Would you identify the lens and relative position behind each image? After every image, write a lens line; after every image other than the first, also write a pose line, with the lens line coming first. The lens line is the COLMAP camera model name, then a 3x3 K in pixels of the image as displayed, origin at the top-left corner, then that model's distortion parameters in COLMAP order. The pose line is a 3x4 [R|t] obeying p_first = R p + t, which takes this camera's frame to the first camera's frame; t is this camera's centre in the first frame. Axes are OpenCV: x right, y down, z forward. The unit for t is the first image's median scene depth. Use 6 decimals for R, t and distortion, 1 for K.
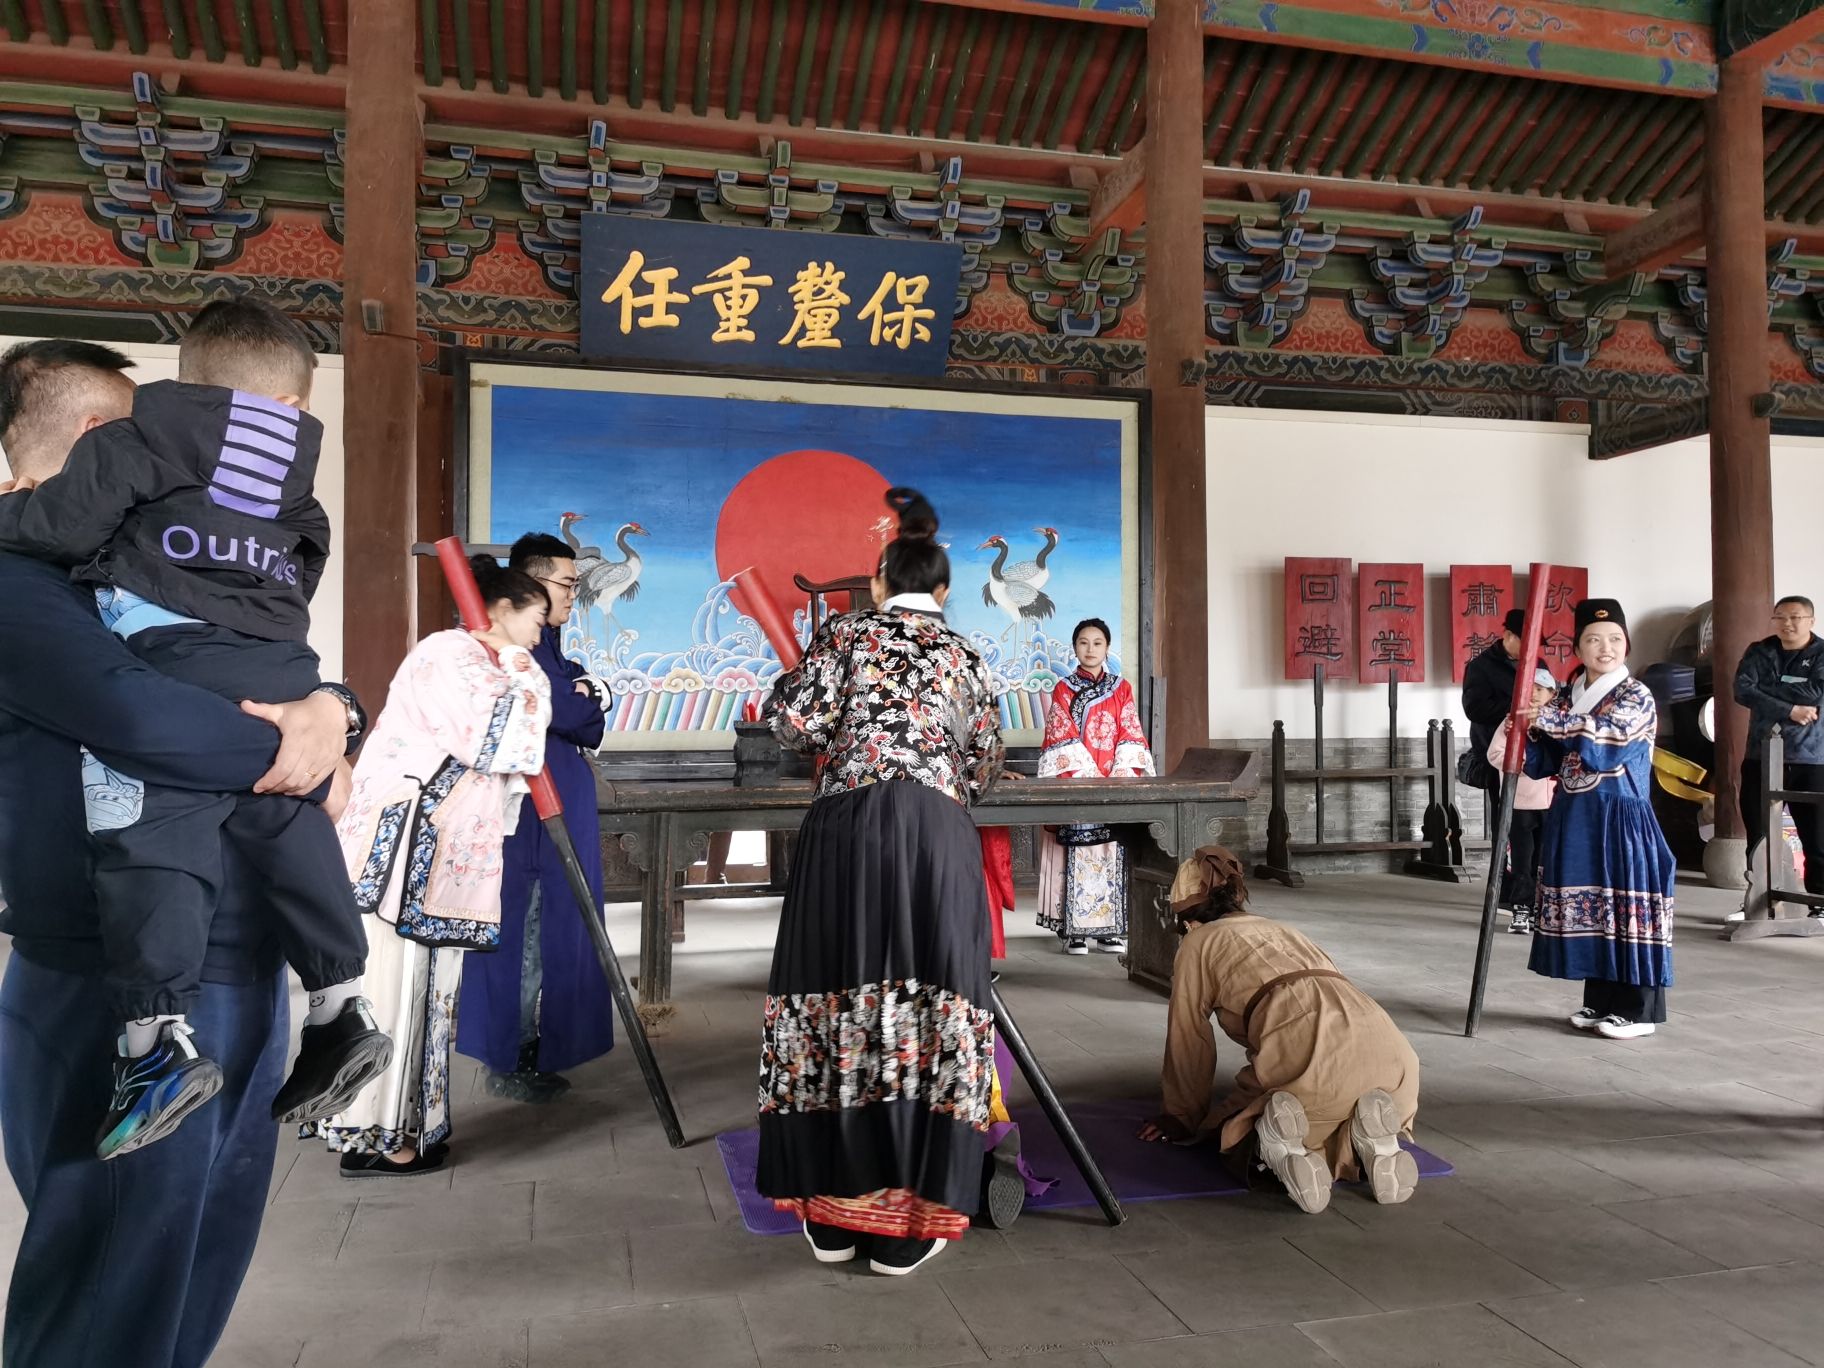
lens RADIAL K [[1393.1, 0, 919.0], [0, 1393.1, 695.5], [0, 0, 1]] dist [0.076309, -0.109320]
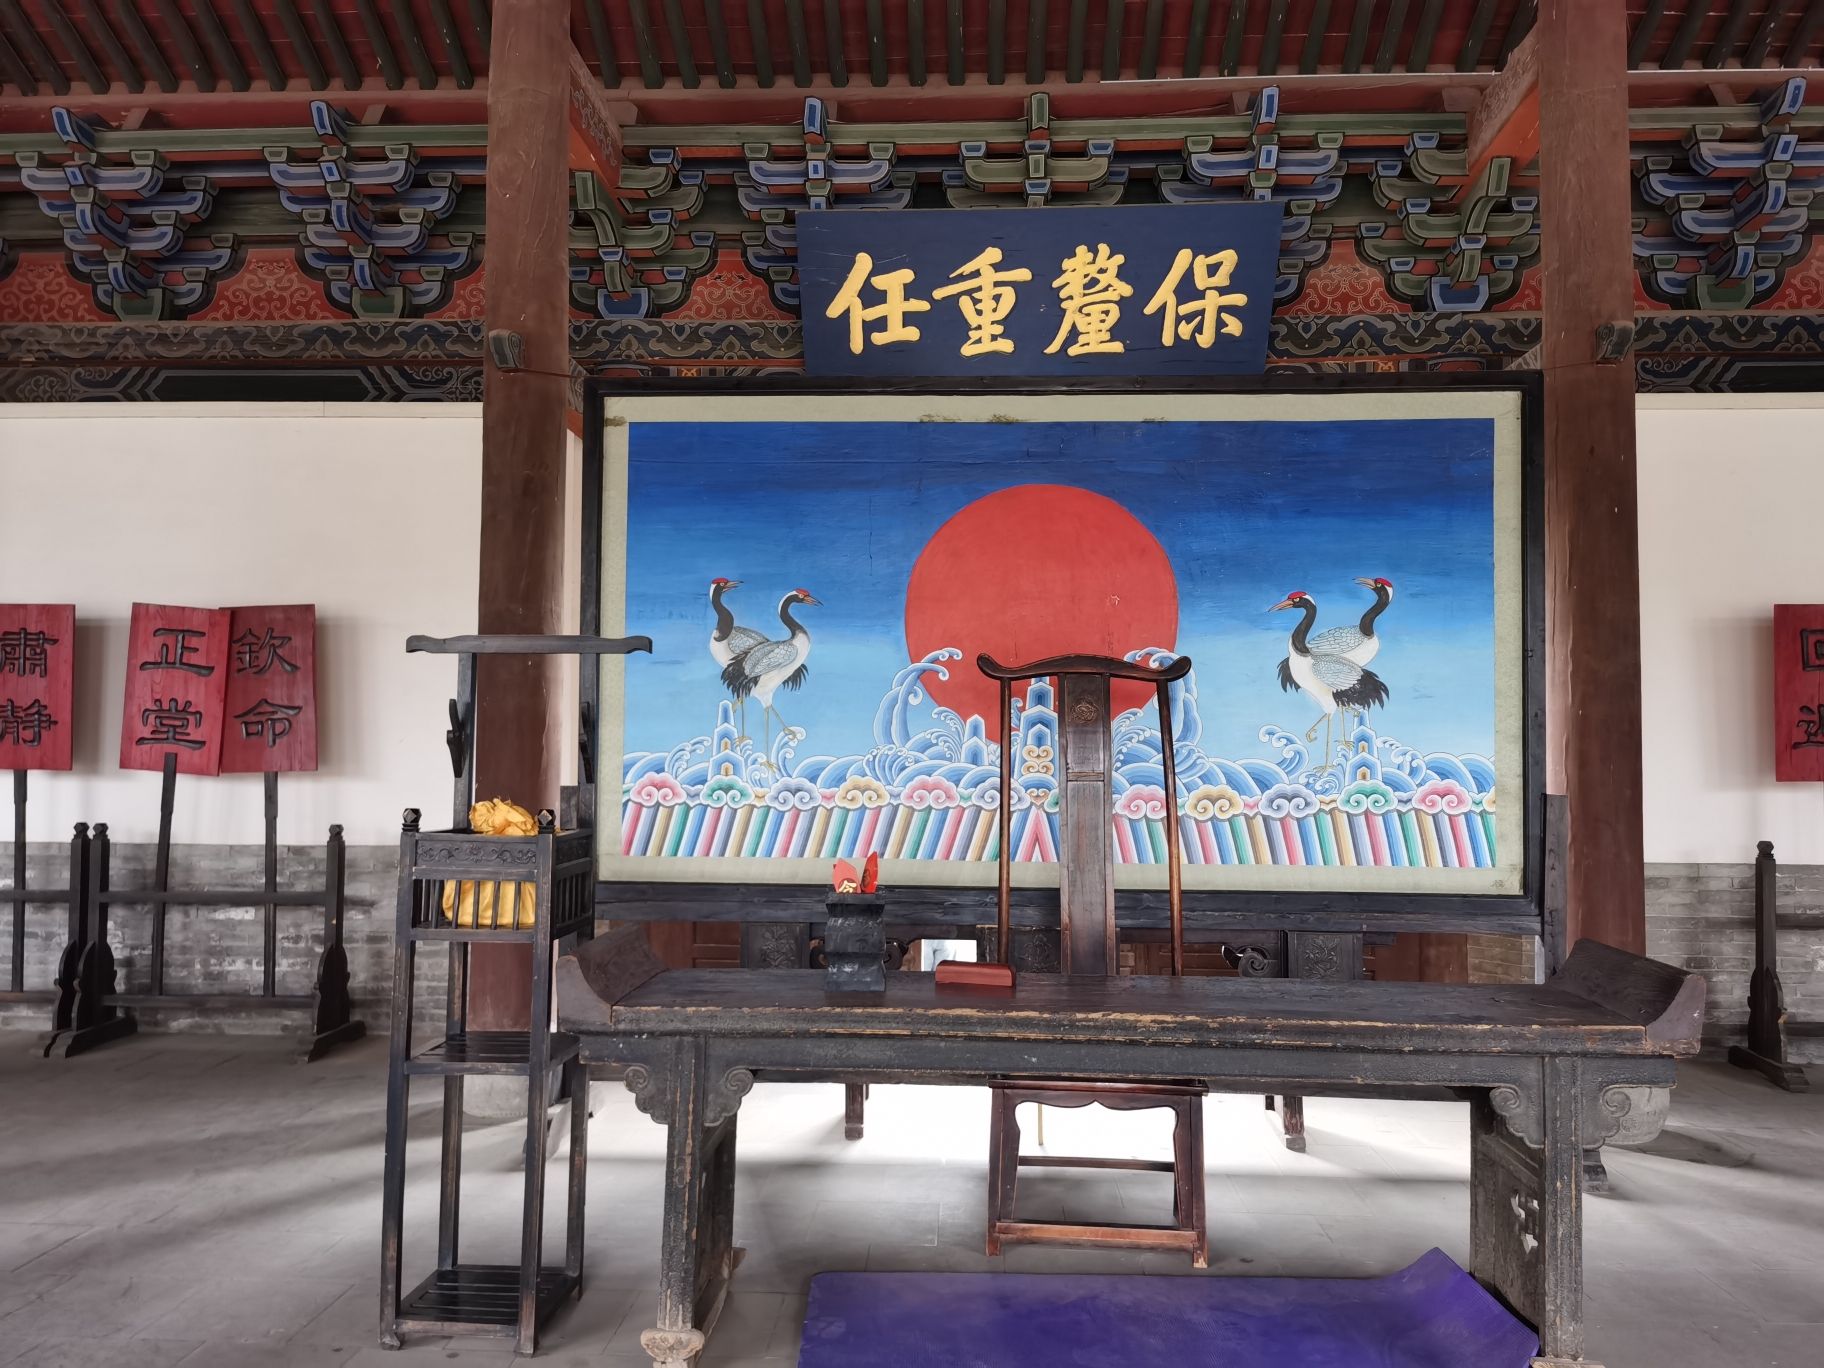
lens RADIAL K [[1393.1, 0, 919.0], [0, 1393.1, 695.5], [0, 0, 1]] dist [0.076309, -0.109320]
pose [[0.953270, -0.000168, -0.302120, 0.075541], [-0.007396, 0.999687, -0.023890, -0.037933], [0.302030, 0.025008, 0.952970, 0.231494]]
